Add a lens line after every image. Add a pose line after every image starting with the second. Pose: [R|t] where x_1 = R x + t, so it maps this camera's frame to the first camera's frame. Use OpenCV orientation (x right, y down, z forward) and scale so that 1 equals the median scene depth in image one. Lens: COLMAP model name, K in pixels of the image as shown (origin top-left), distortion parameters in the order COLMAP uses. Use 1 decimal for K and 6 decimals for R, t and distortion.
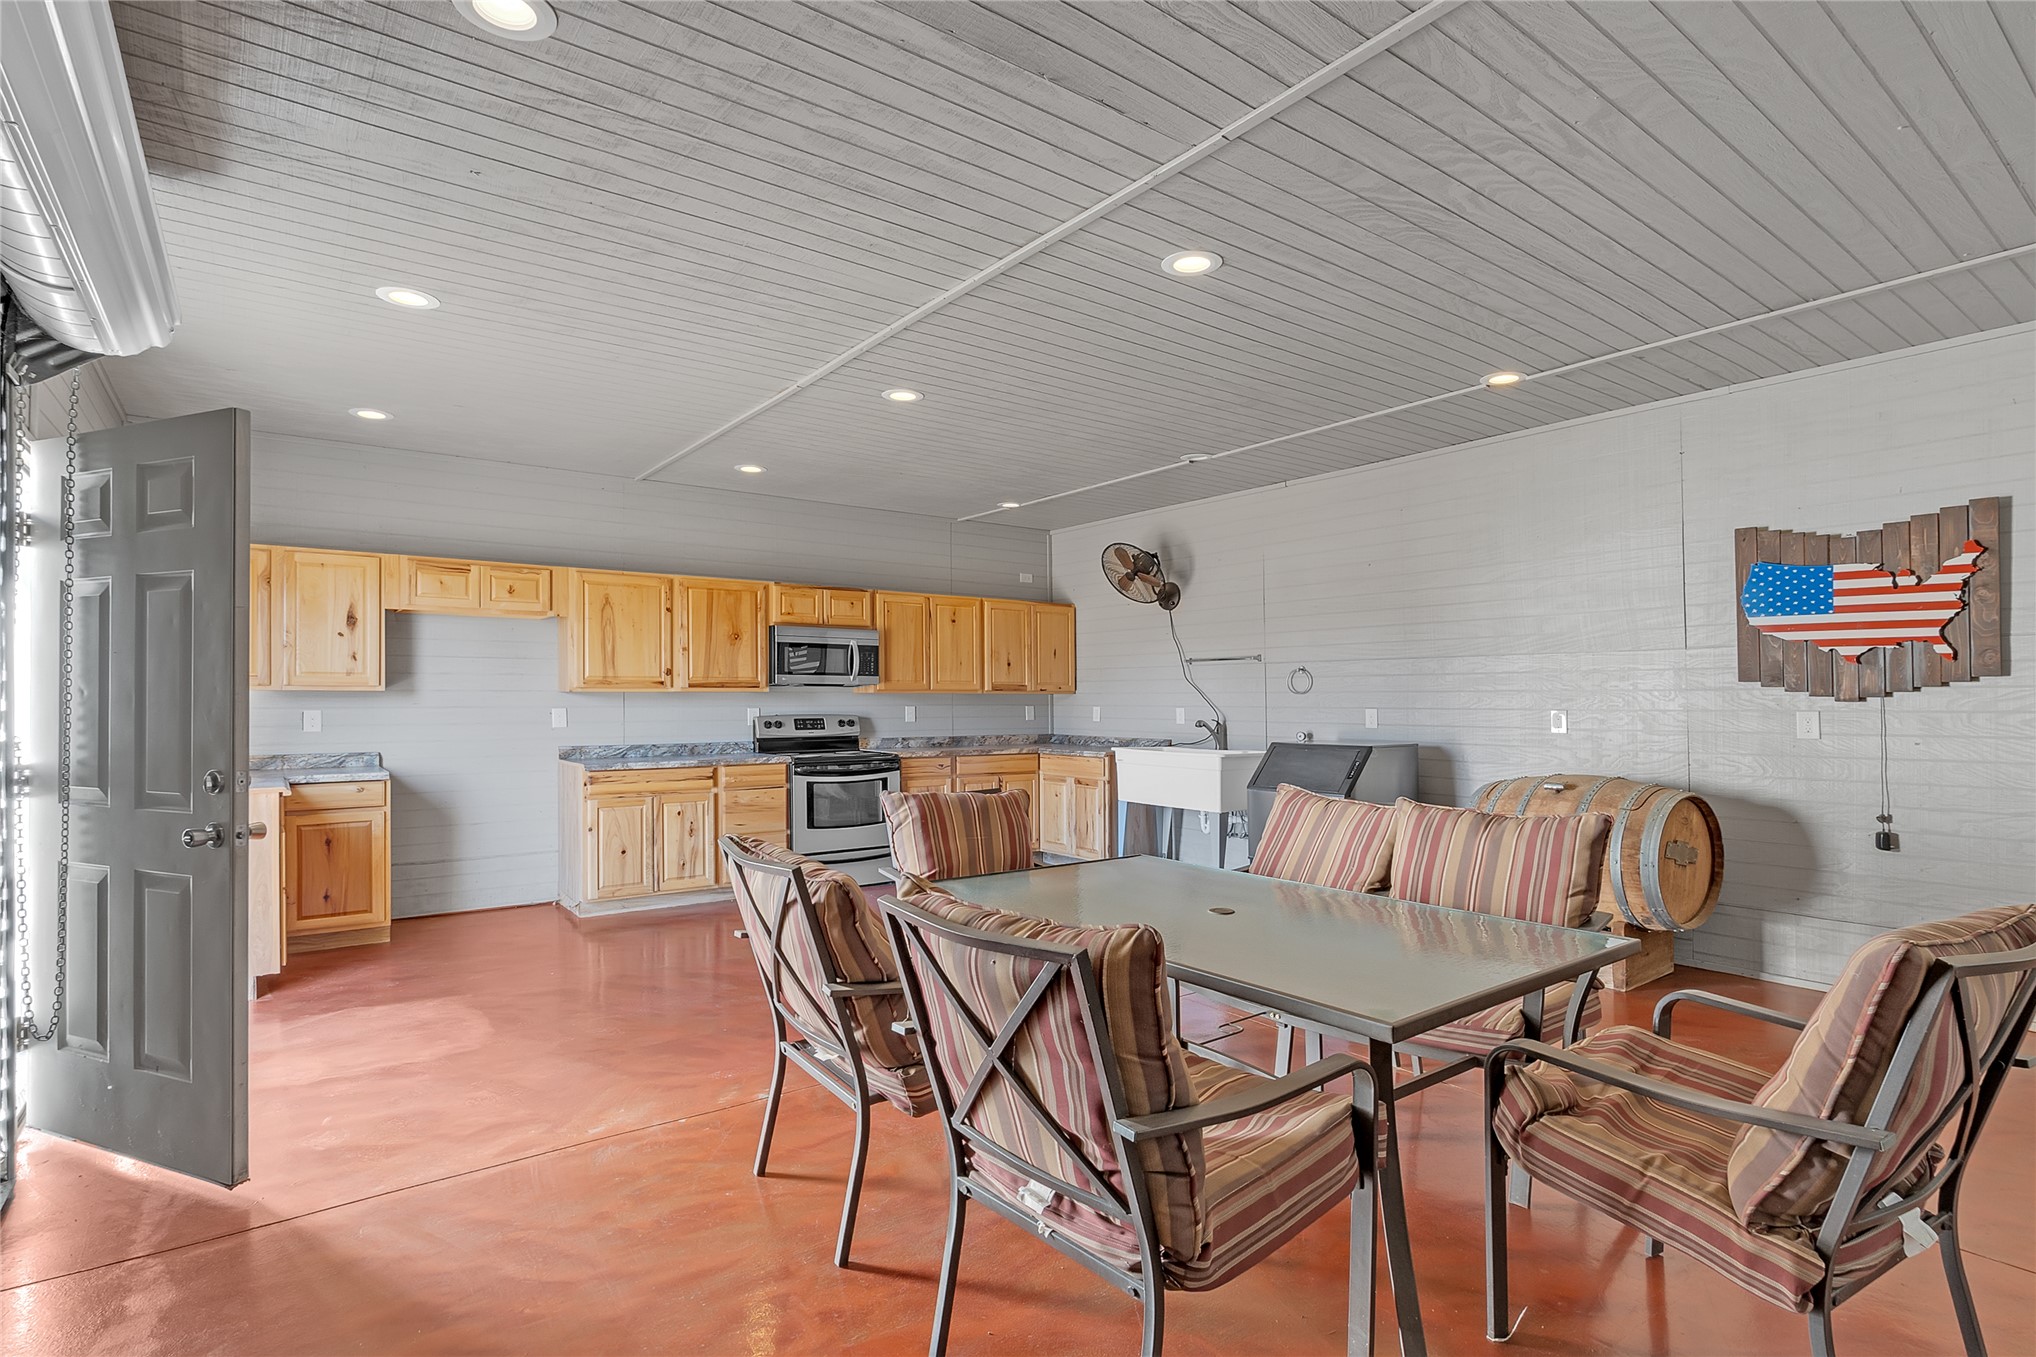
lens RADIAL K [[947.0, 0, 1006.7], [0, 947.0, 677.8], [0, 0, 1]] dist [-0.008652, -0.000985]
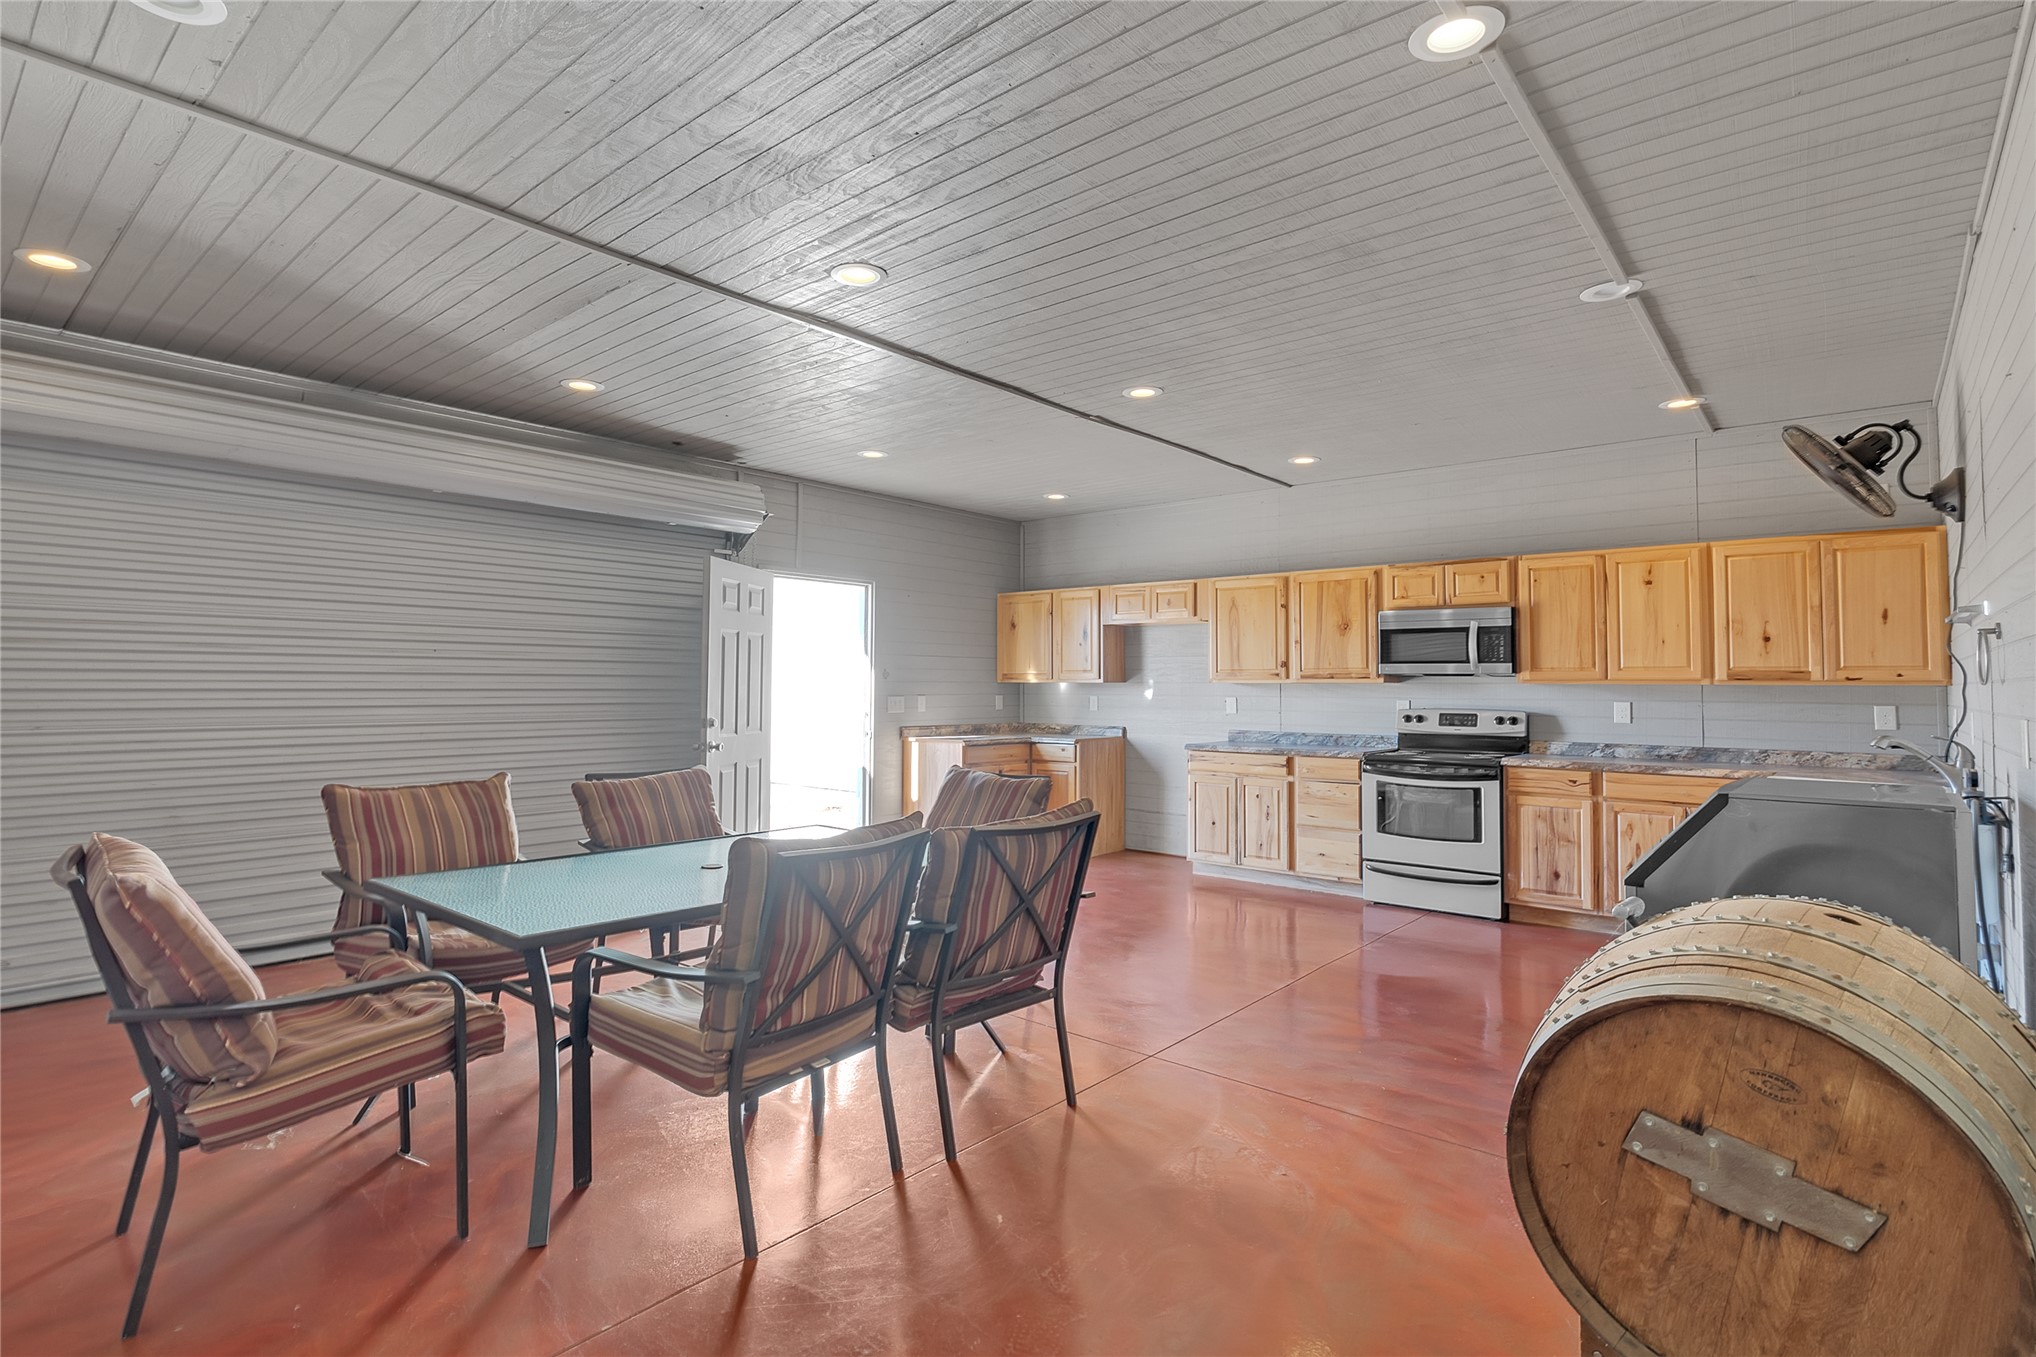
lens RADIAL K [[991.8, 0, 1062.0], [0, 991.8, 643.8], [0, 0, 1]] dist [-0.001853, -0.000319]
pose [[0.276202, -0.039385, -0.960292, 0.599506], [0.015898, 0.999211, -0.036408, 0.006932], [0.960968, -0.005211, 0.276610, 0.420197]]
